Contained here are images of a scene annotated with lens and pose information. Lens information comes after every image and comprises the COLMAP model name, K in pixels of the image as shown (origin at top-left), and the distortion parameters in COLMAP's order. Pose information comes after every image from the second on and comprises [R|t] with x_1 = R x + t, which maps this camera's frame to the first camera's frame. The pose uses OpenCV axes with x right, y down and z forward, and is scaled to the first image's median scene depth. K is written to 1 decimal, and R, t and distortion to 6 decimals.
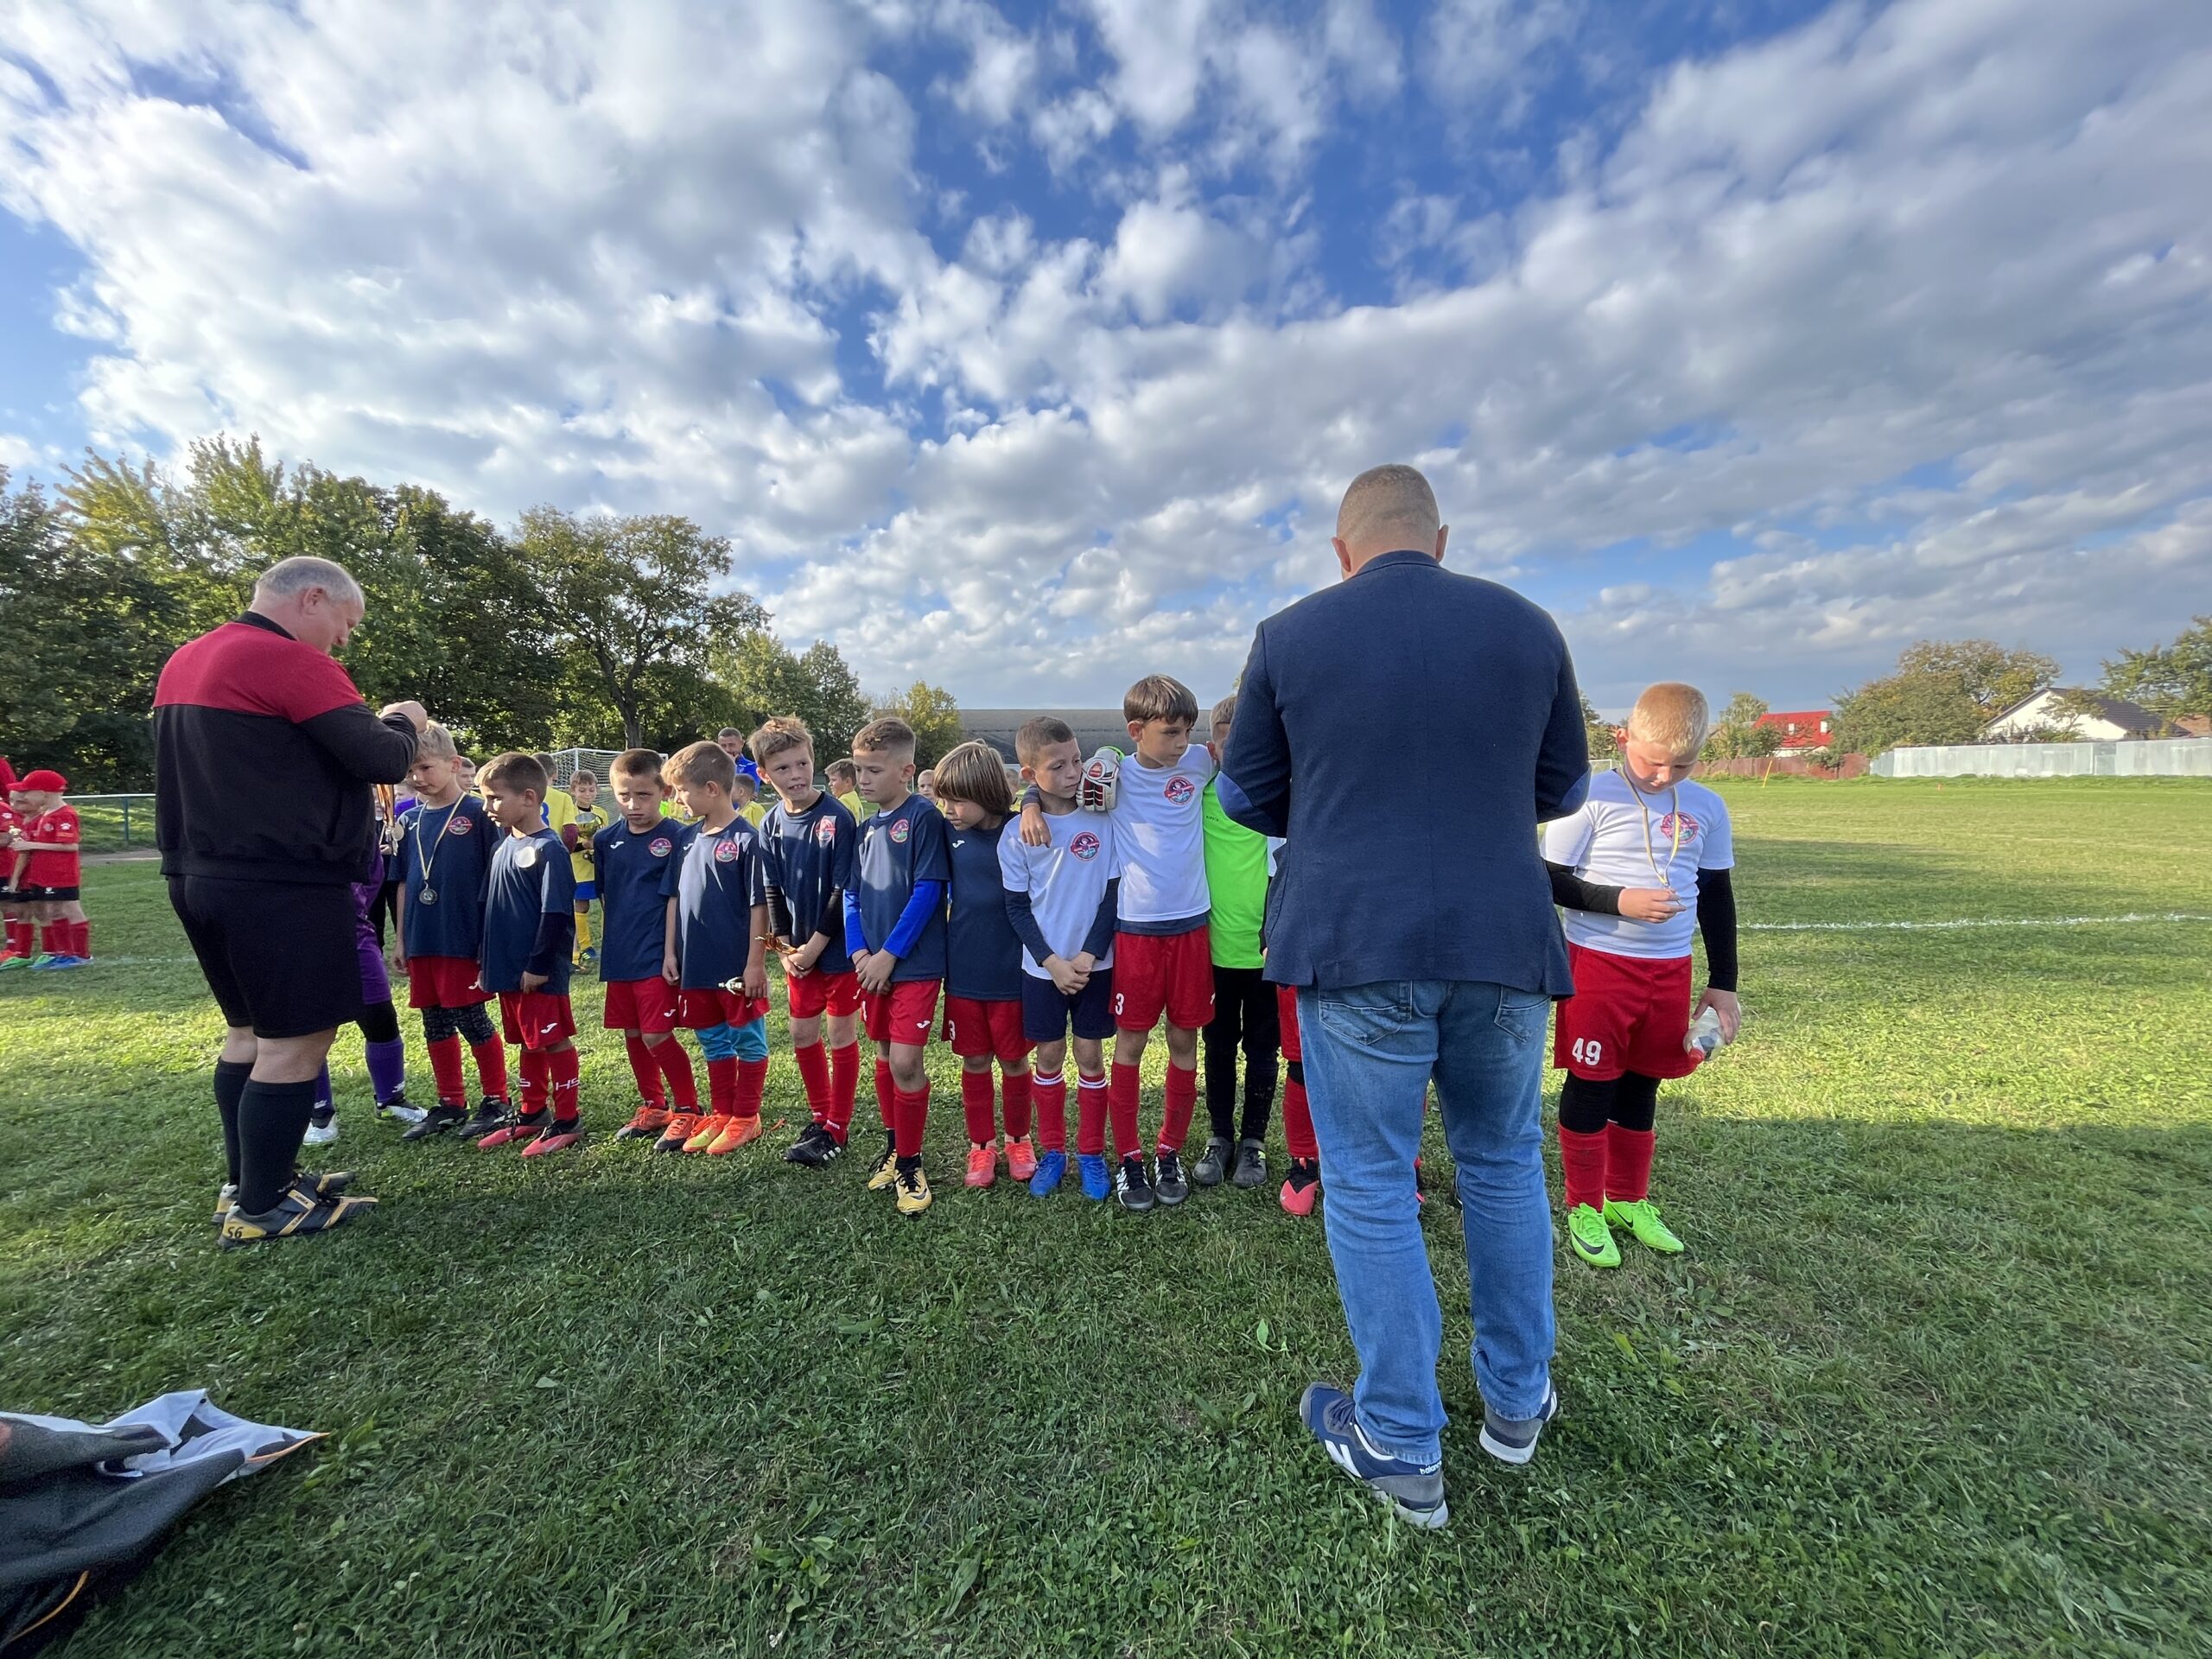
lens RADIAL K [[884.1, 0, 1106.0], [0, 884.1, 829.5], [0, 0, 1]] dist [-0.003501, -0.000802]
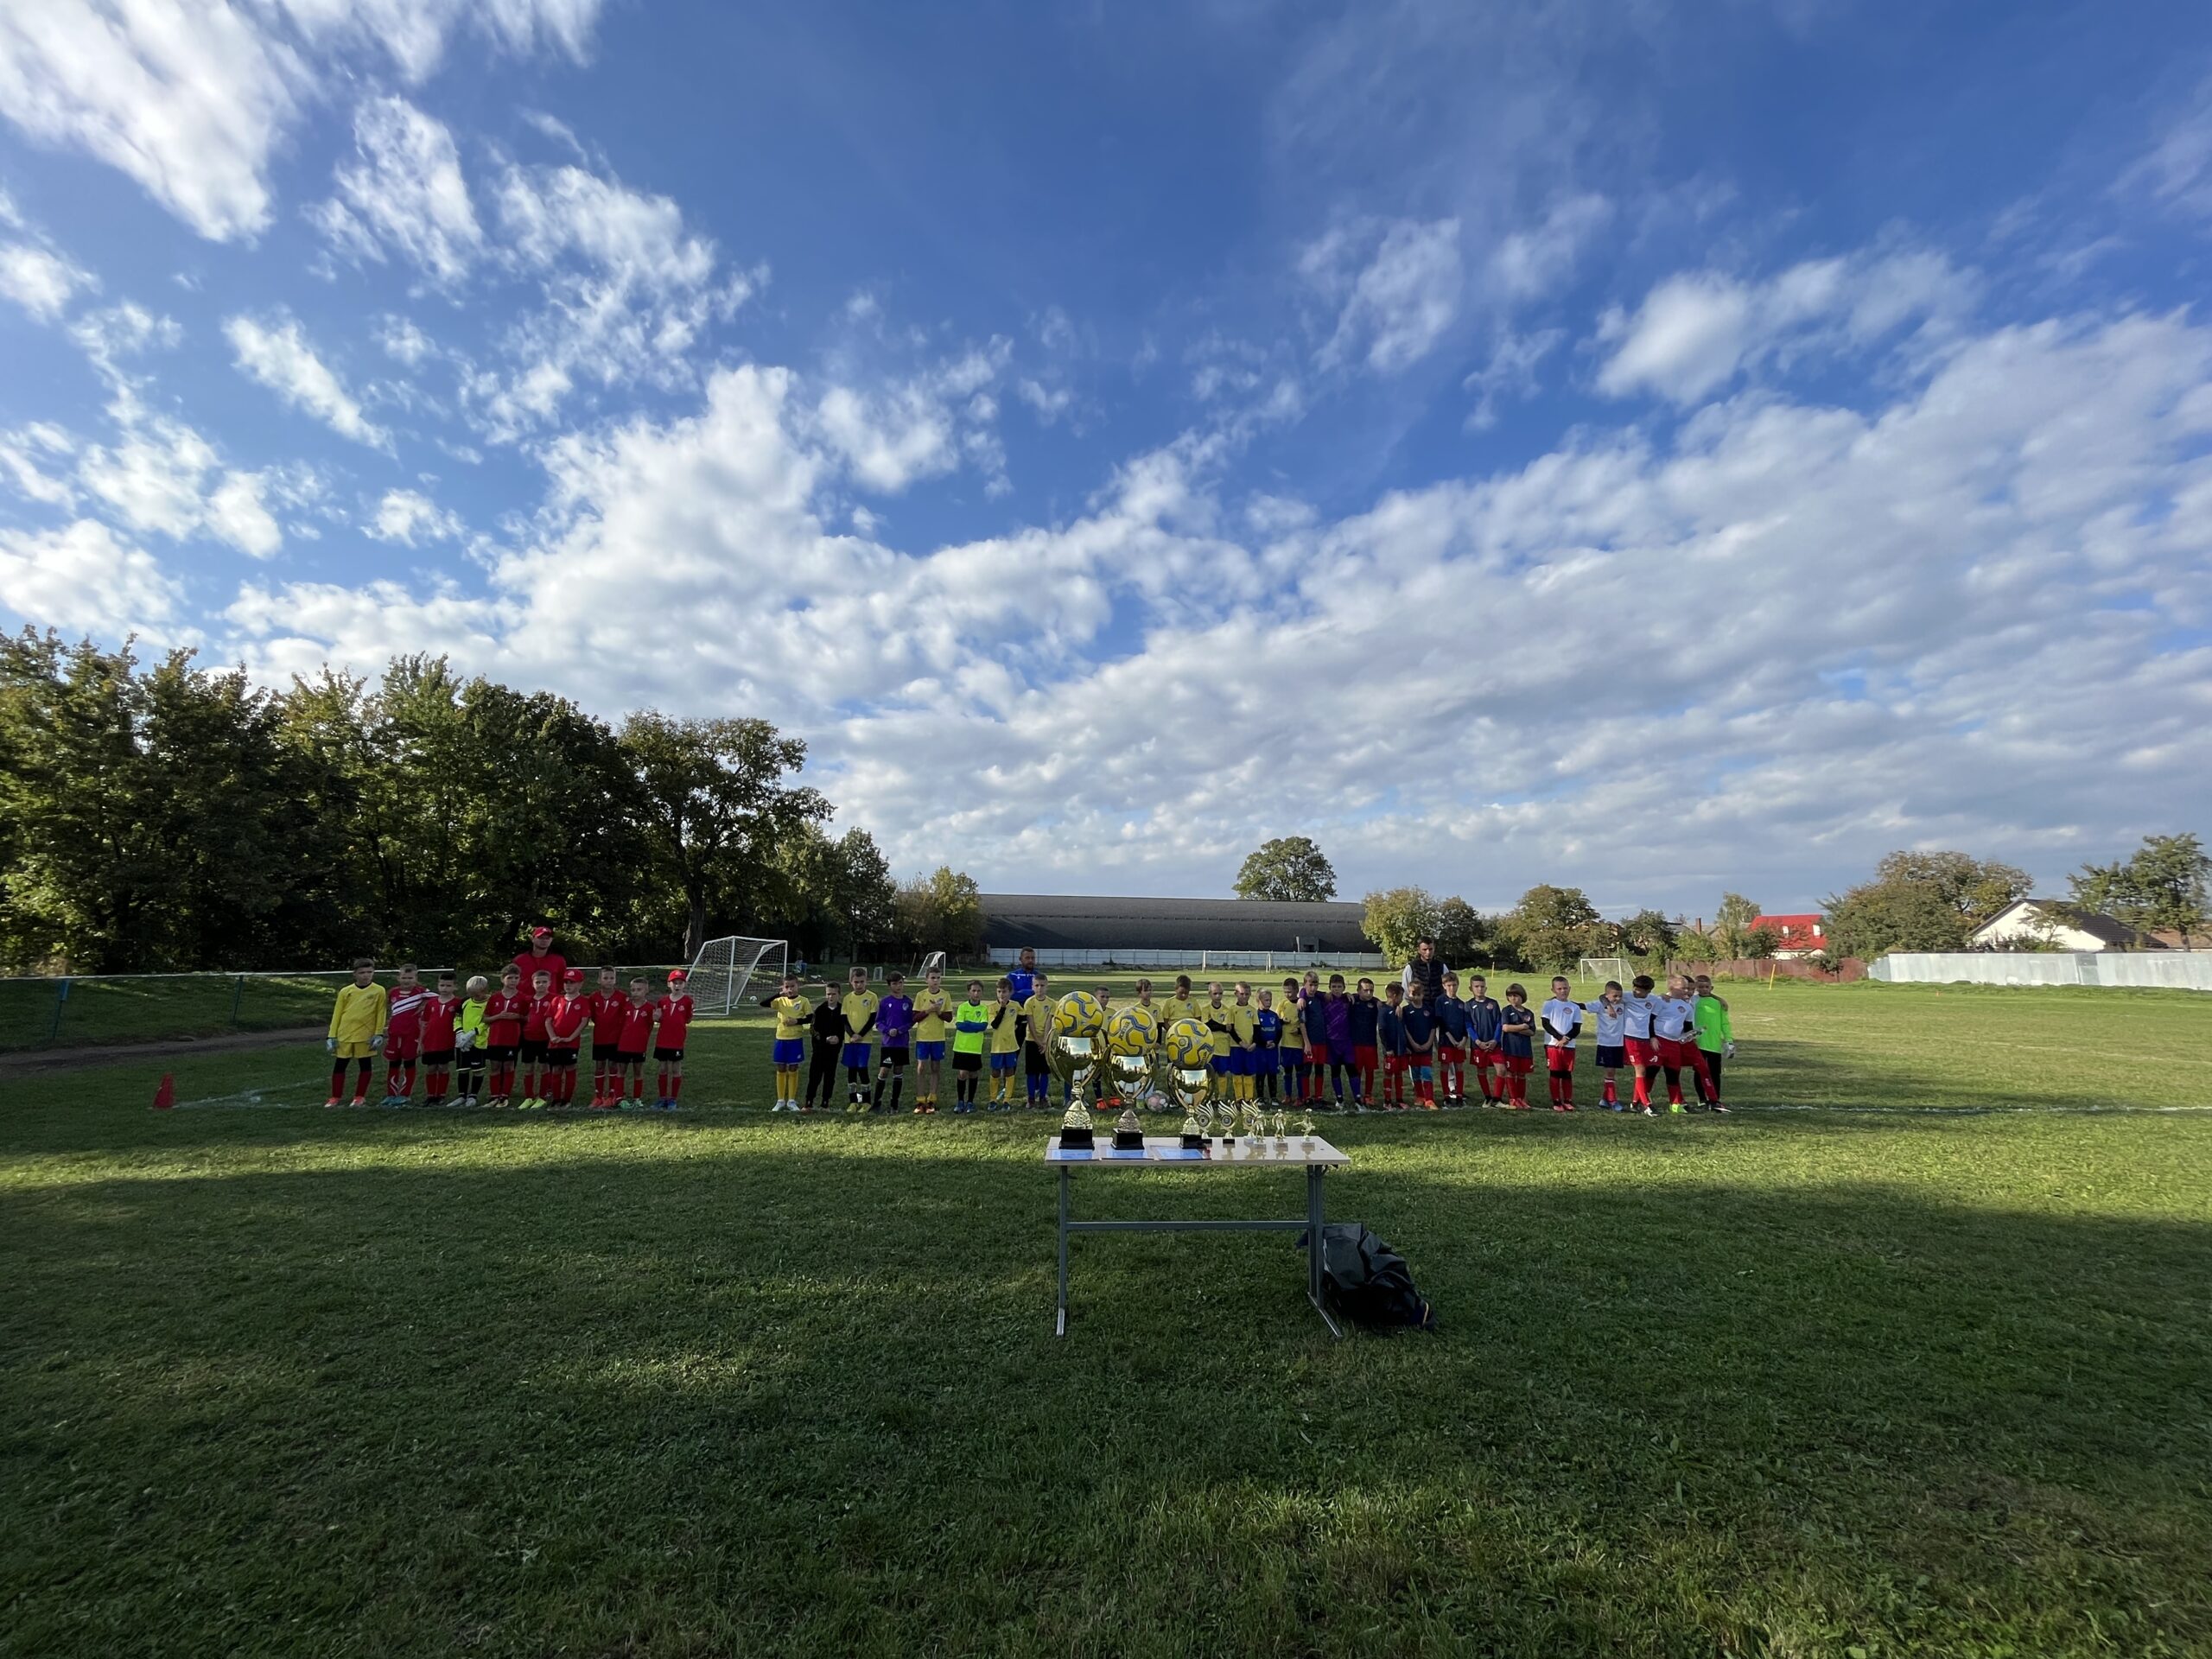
lens RADIAL K [[884.1, 0, 1106.0], [0, 884.1, 829.5], [0, 0, 1]] dist [-0.003501, -0.000802]
pose [[0.999717, 0.023142, 0.005450, -0.047756], [-0.021526, 0.978357, -0.205801, -0.001300], [-0.010095, 0.205626, 0.978579, -0.049570]]
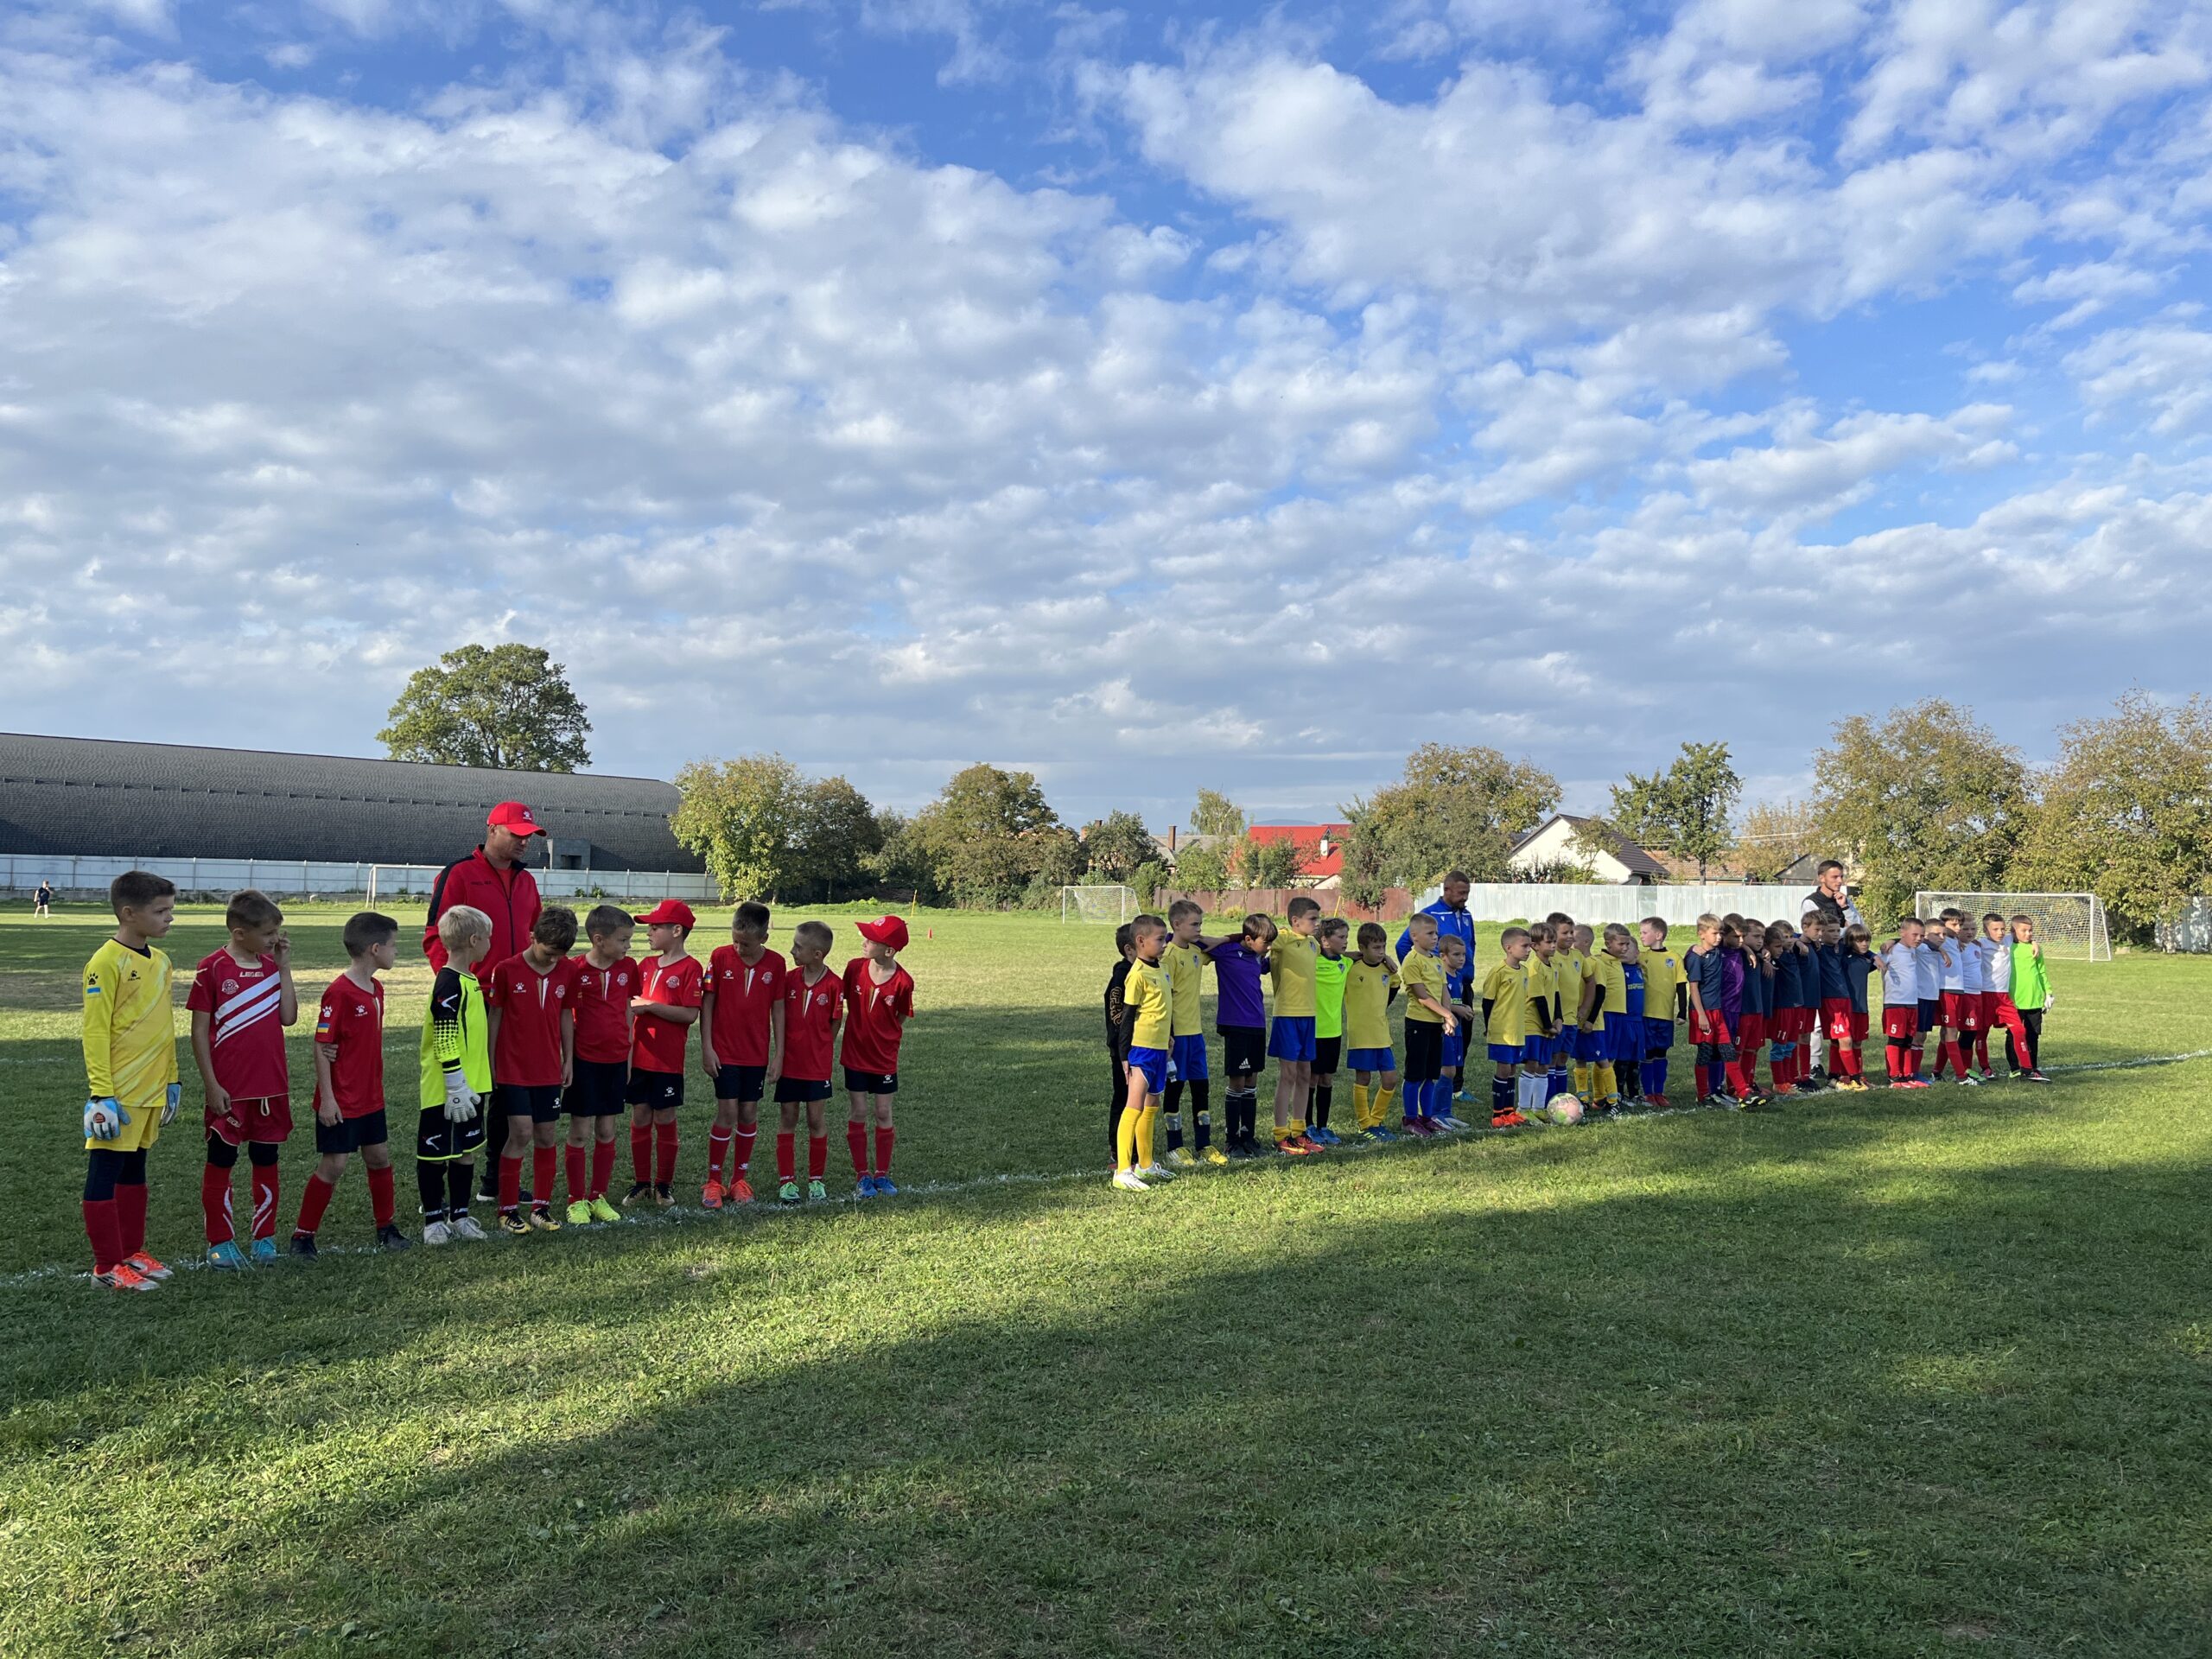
lens RADIAL K [[1655.1, 0, 1106.0], [0, 1655.1, 829.5], [0, 0, 1]] dist [0.046779, -0.047355]
pose [[0.816473, 0.049680, 0.575242, -0.184275], [0.008491, 0.995150, -0.097997, 0.000356], [-0.577321, 0.084896, 0.812092, -0.009760]]
